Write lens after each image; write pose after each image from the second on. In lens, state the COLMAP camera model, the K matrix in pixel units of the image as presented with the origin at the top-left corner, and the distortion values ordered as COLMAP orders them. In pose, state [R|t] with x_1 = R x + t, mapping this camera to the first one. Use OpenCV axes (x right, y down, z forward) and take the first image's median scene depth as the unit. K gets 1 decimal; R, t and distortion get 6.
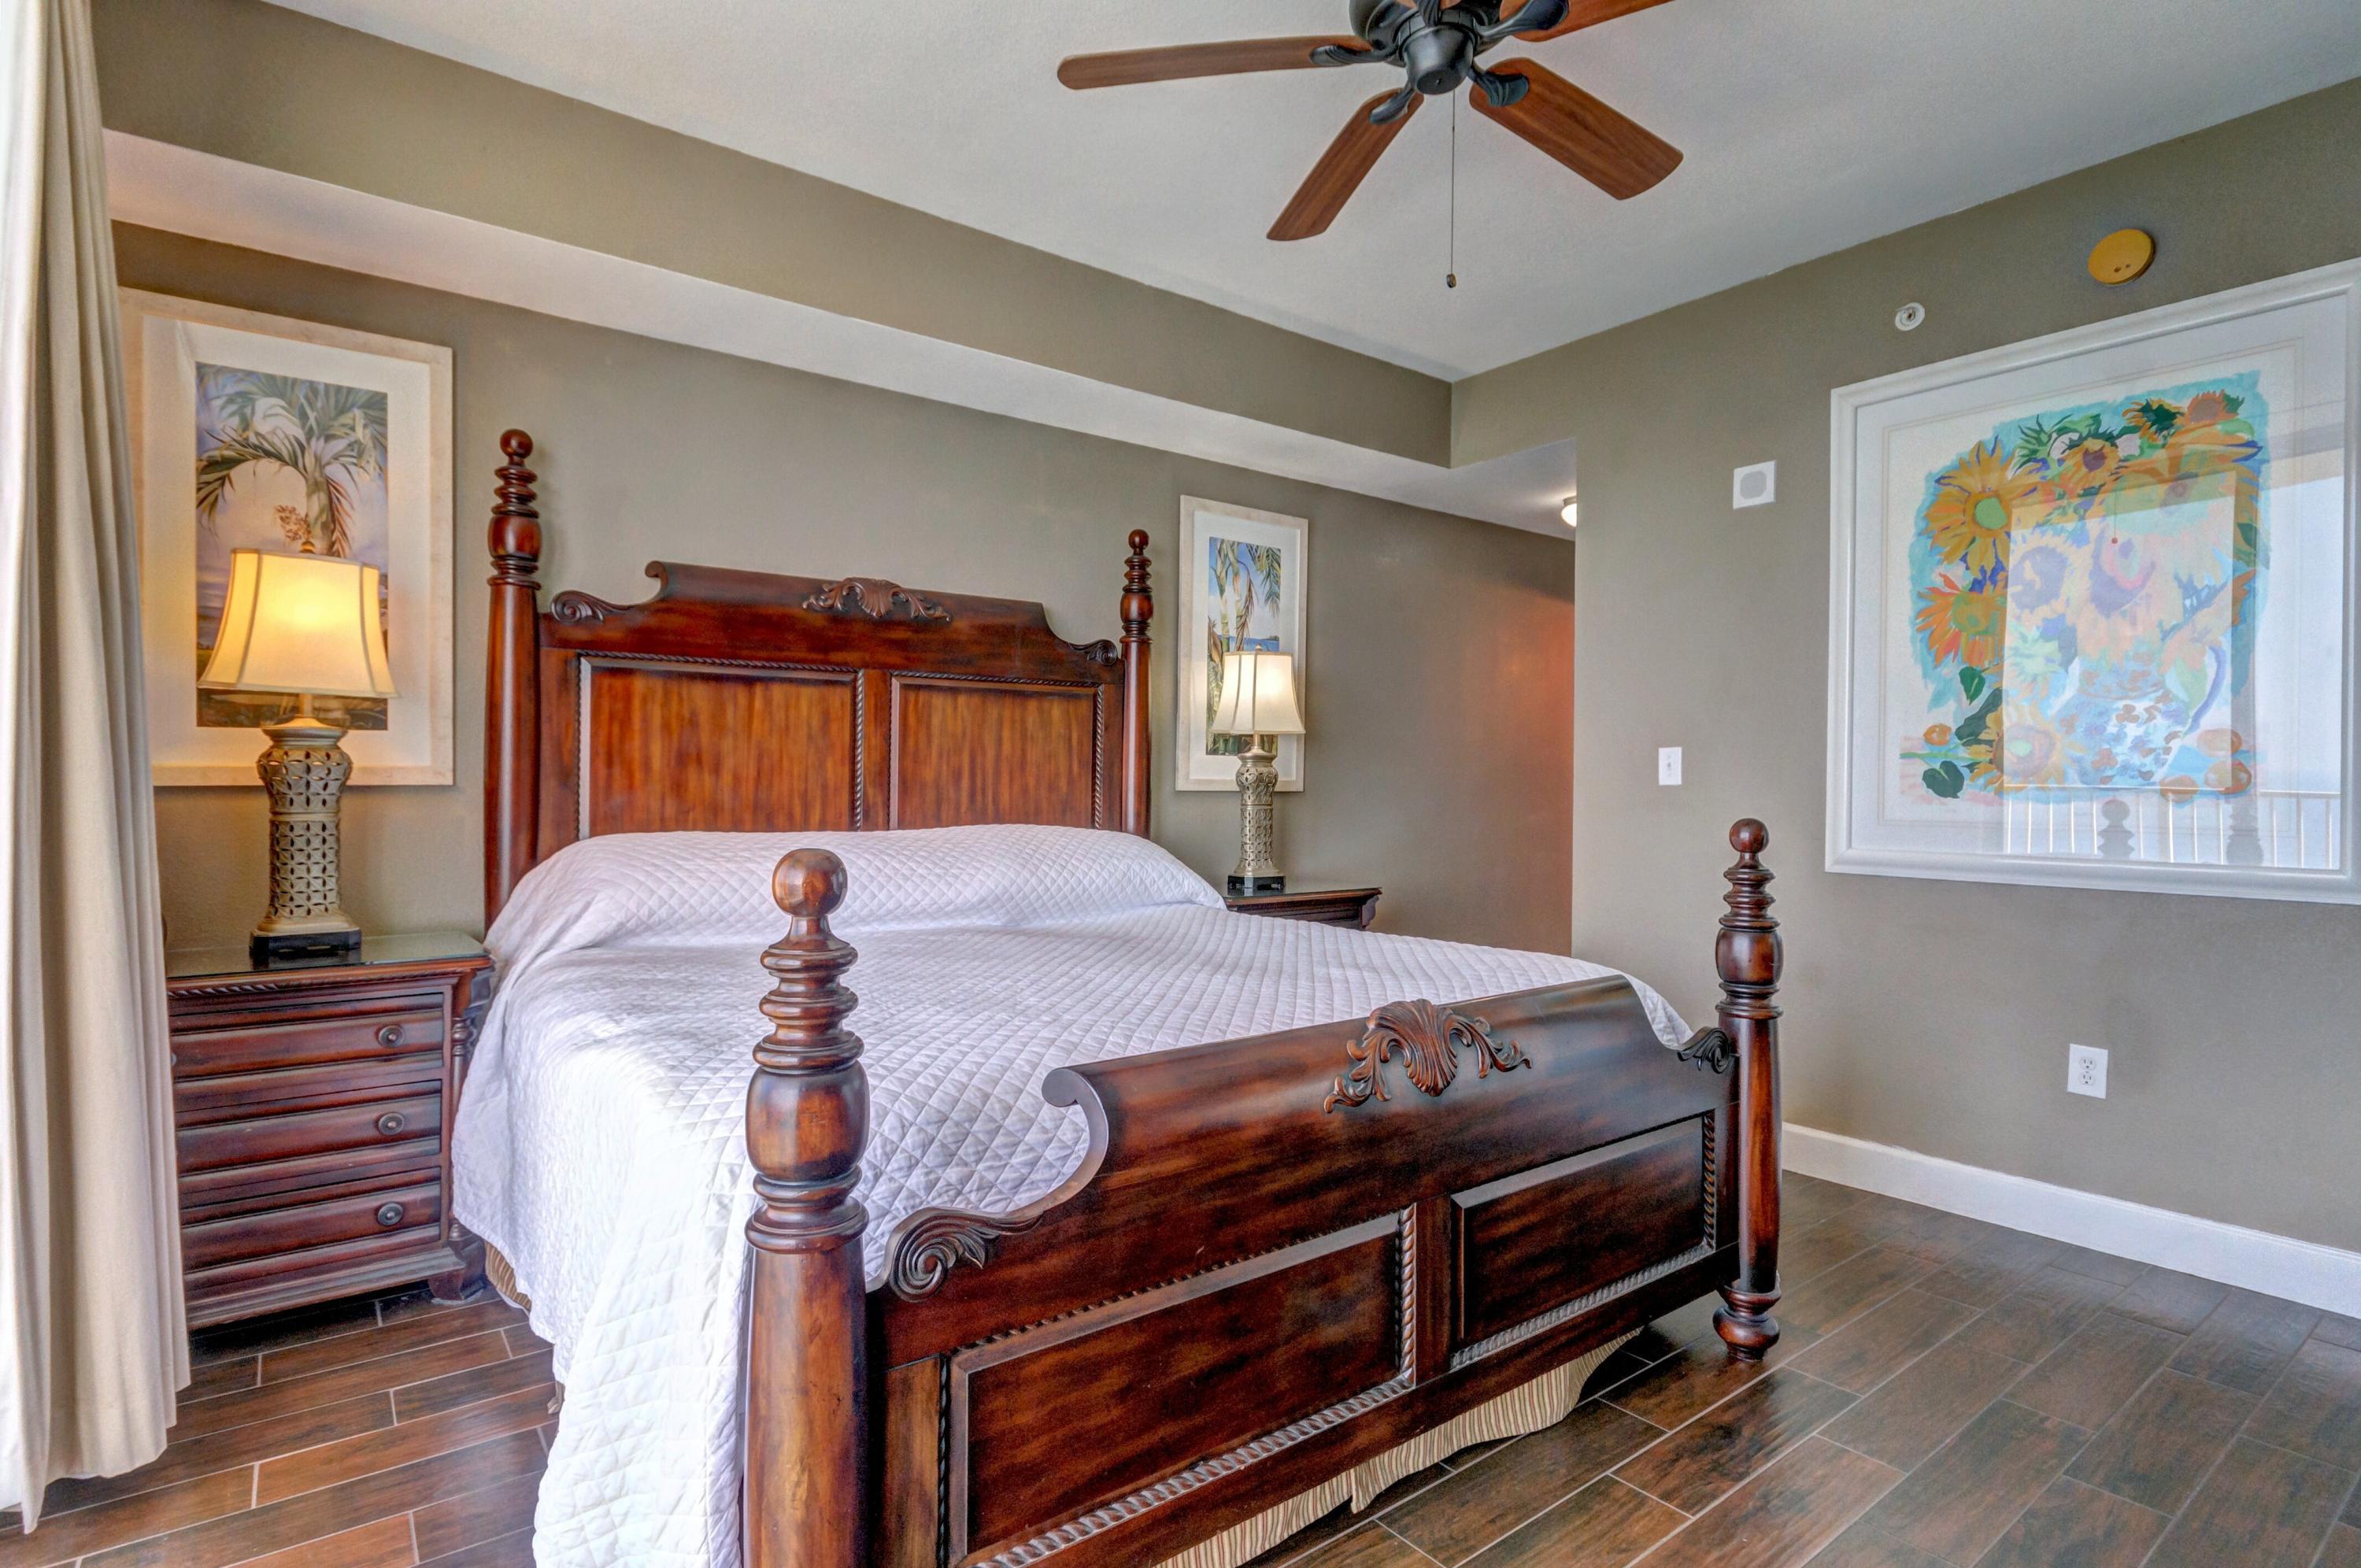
lens RADIAL K [[1143.0, 0, 1180.5], [0, 1143.0, 784.0], [0, 0, 1]] dist [0.008285, 0.000063]
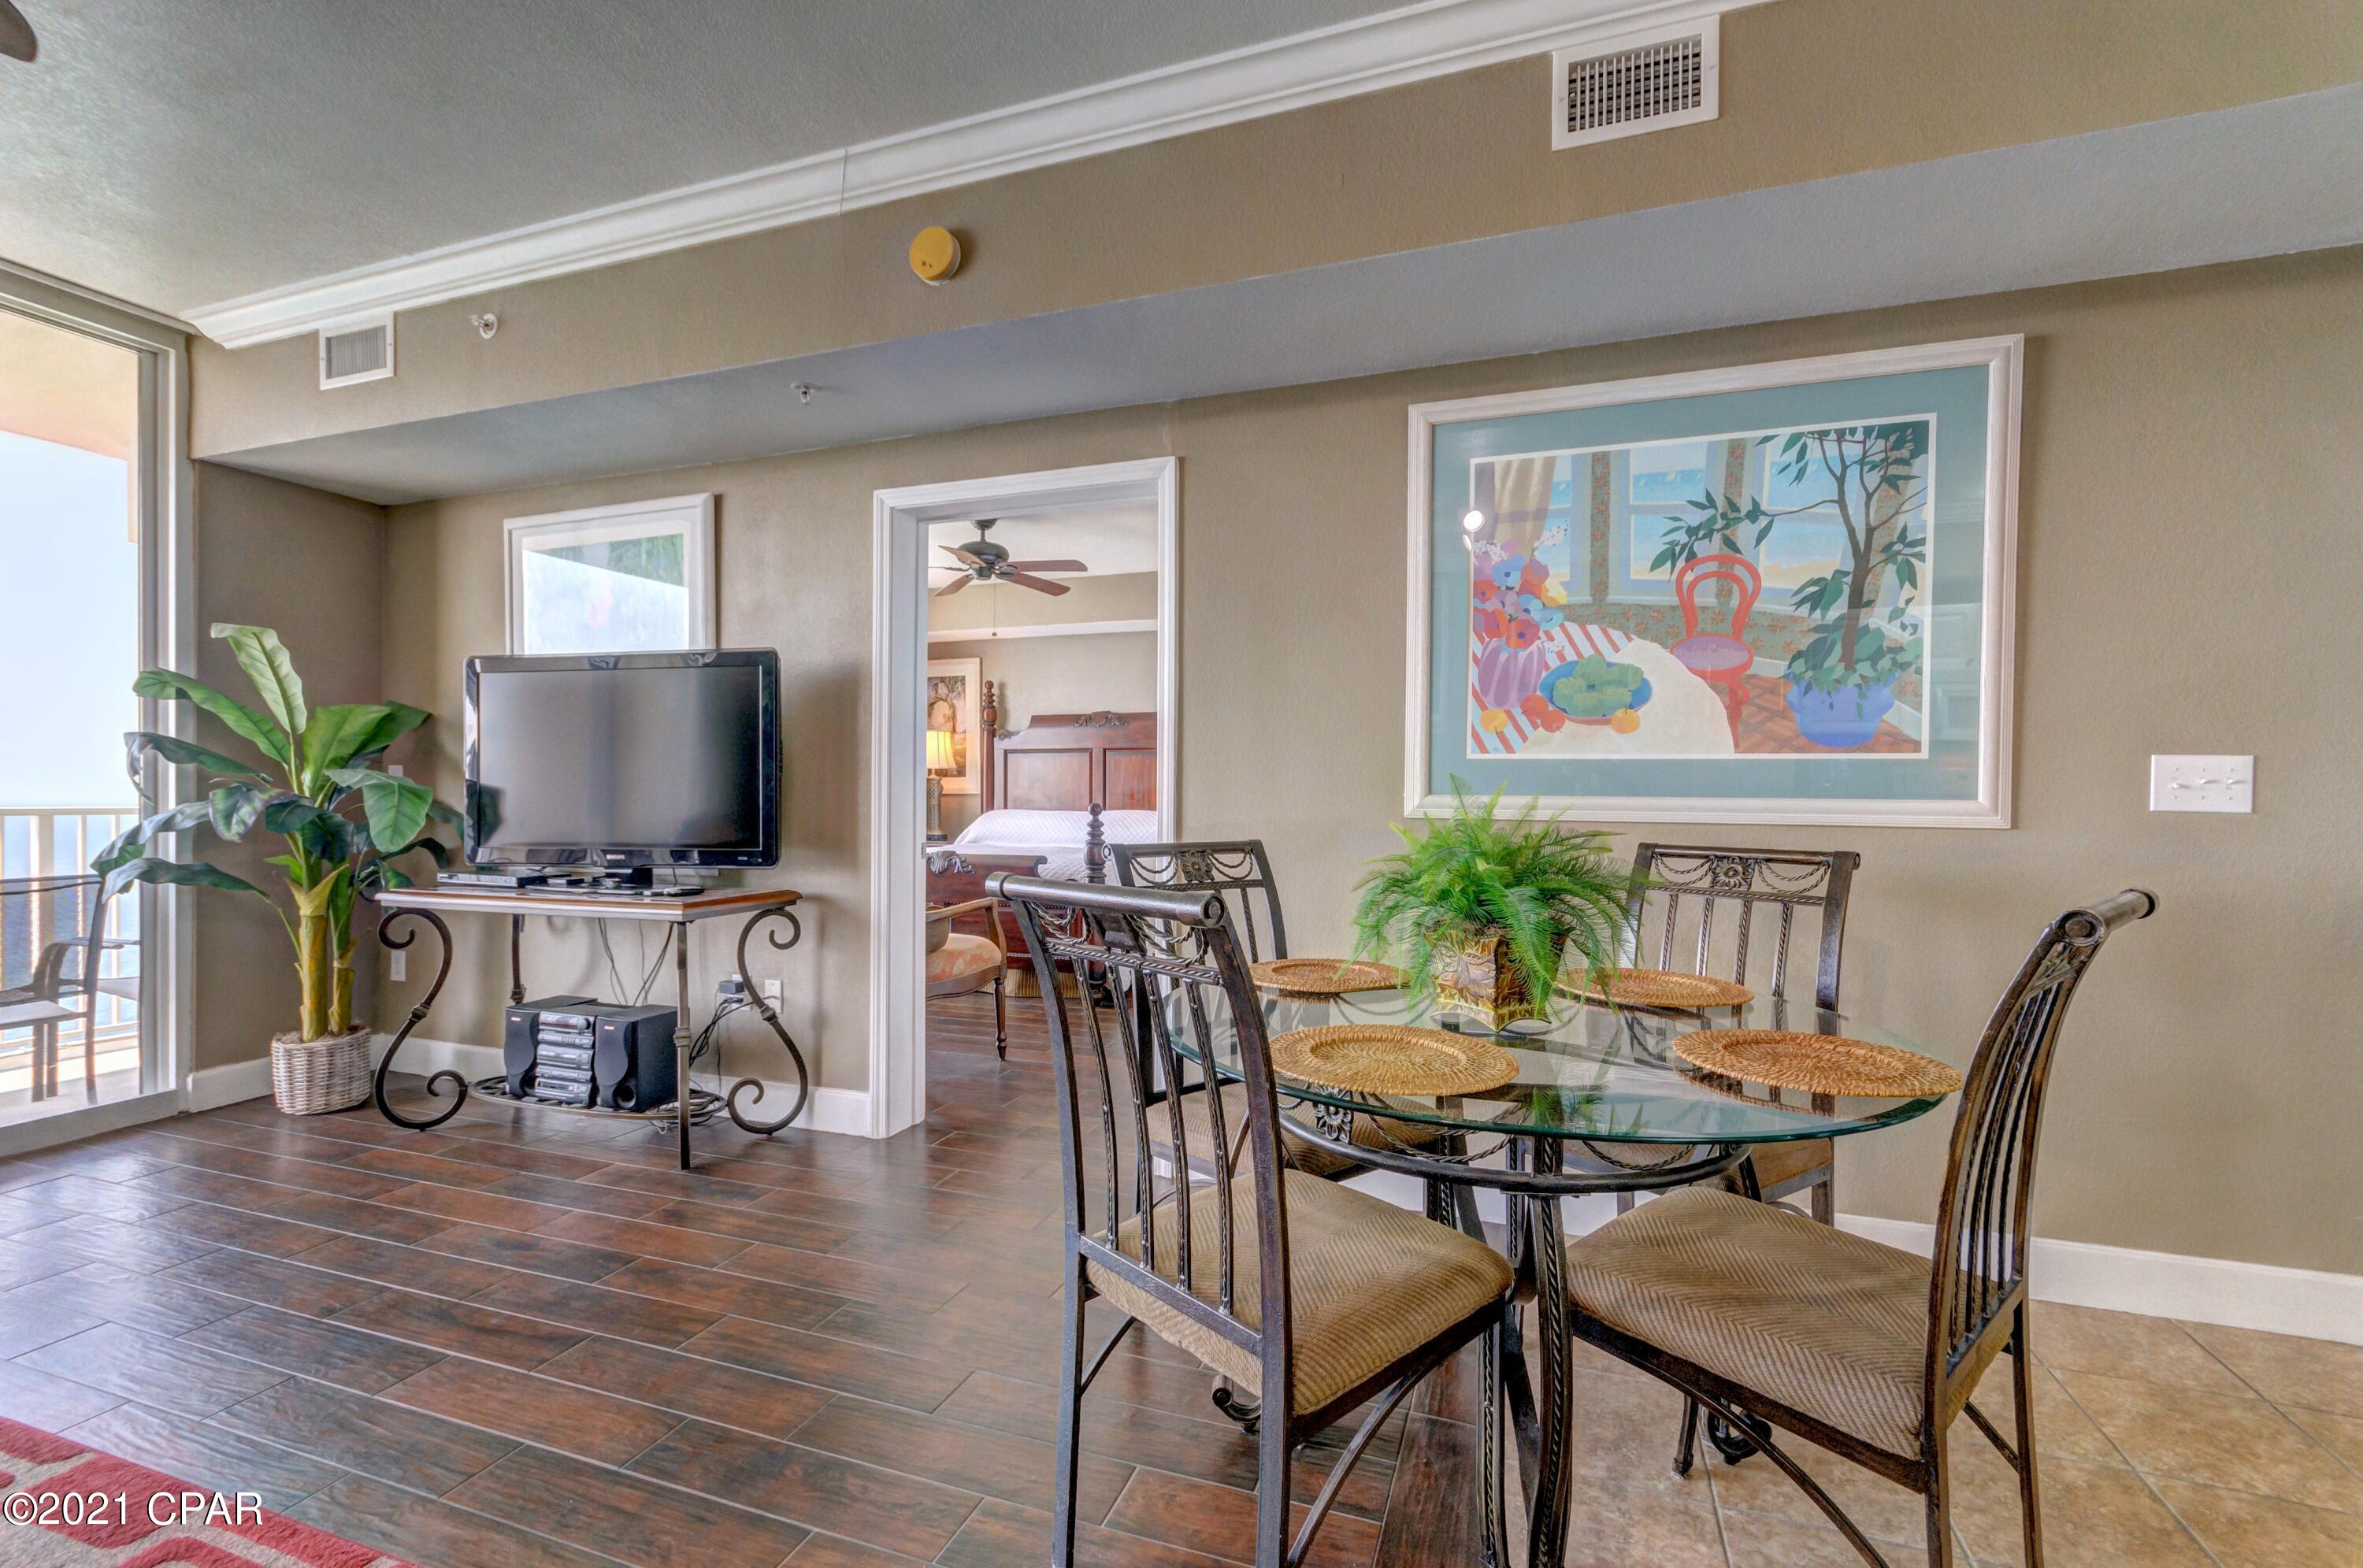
lens RADIAL K [[1026.0, 0, 1186.7], [0, 1026.0, 800.3], [0, 0, 1]] dist [0.002067, 0.000171]
pose [[0.564716, -0.001891, -0.825283, 1.576312], [-0.003233, 0.999985, -0.004503, 0.023519], [0.825279, 0.005212, 0.564701, -0.106202]]
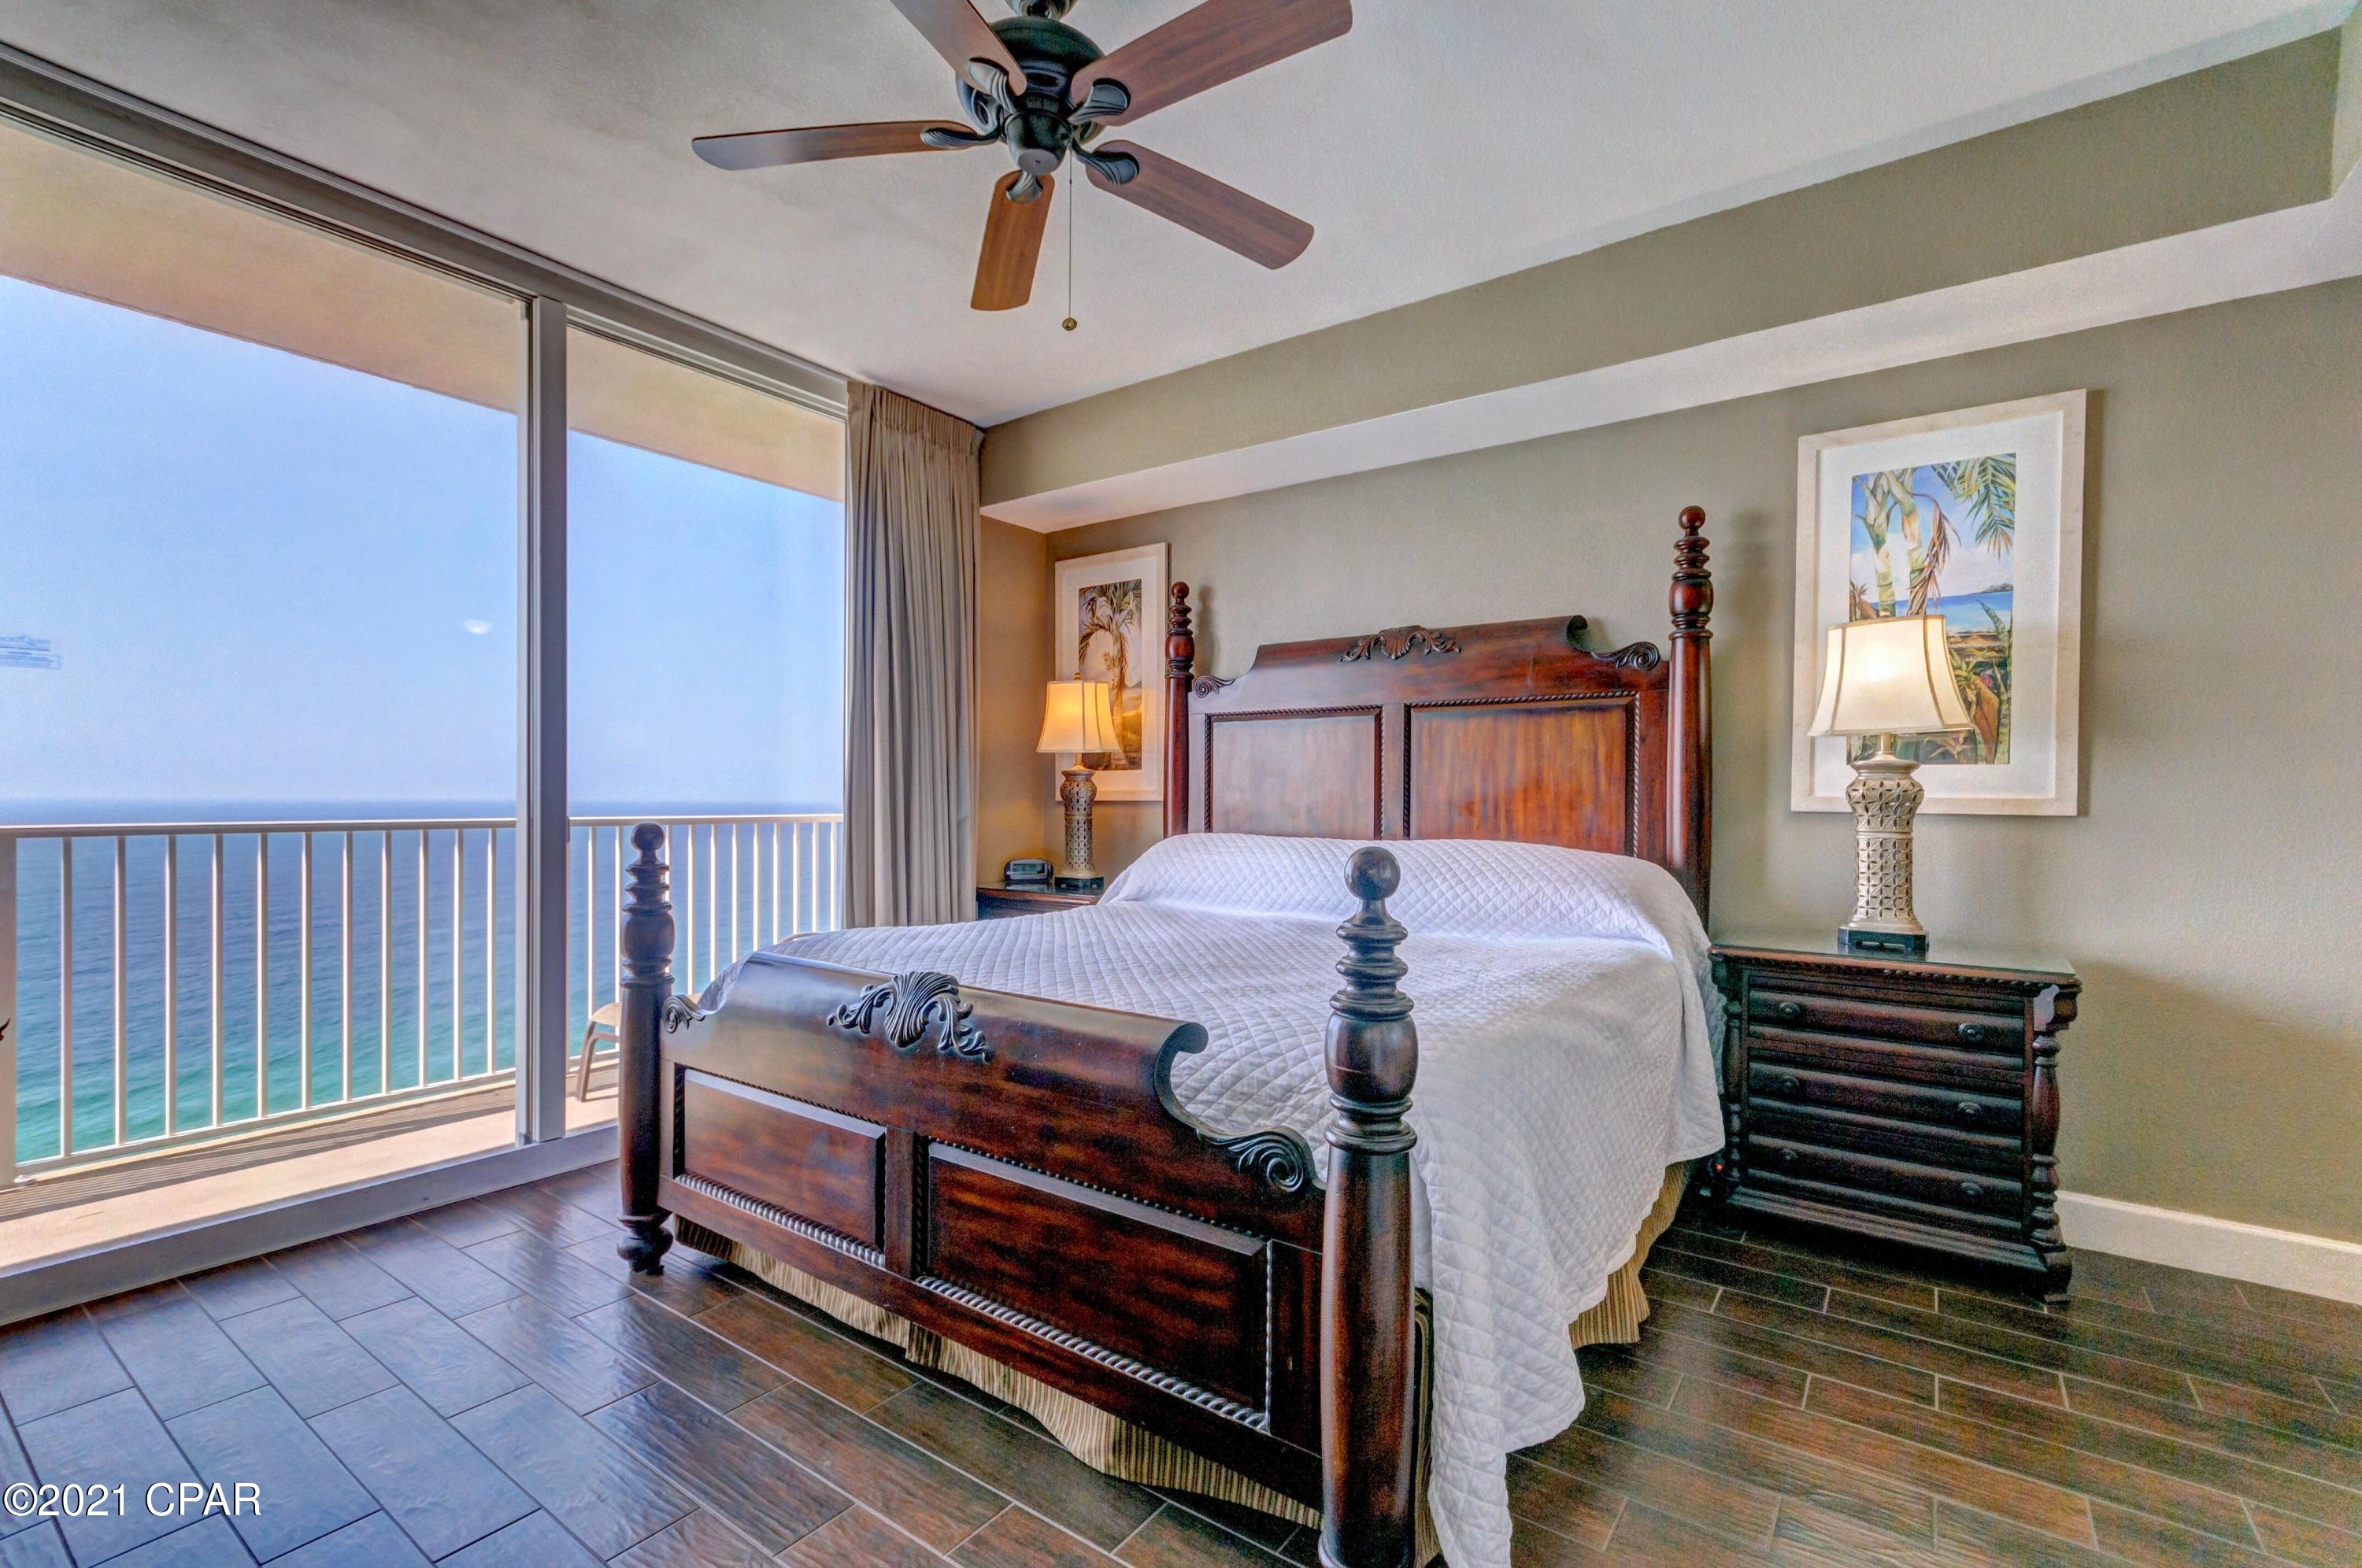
lens RADIAL K [[1039.4, 0, 1184.4], [0, 1039.4, 787.4], [0, 0, 1]] dist [0.001091, 0.000178]
pose [[0.305419, -0.013340, -0.952125, 0.633318], [-0.007312, 0.999840, -0.016354, 0.004824], [0.952190, 0.011956, 0.305272, 0.431950]]
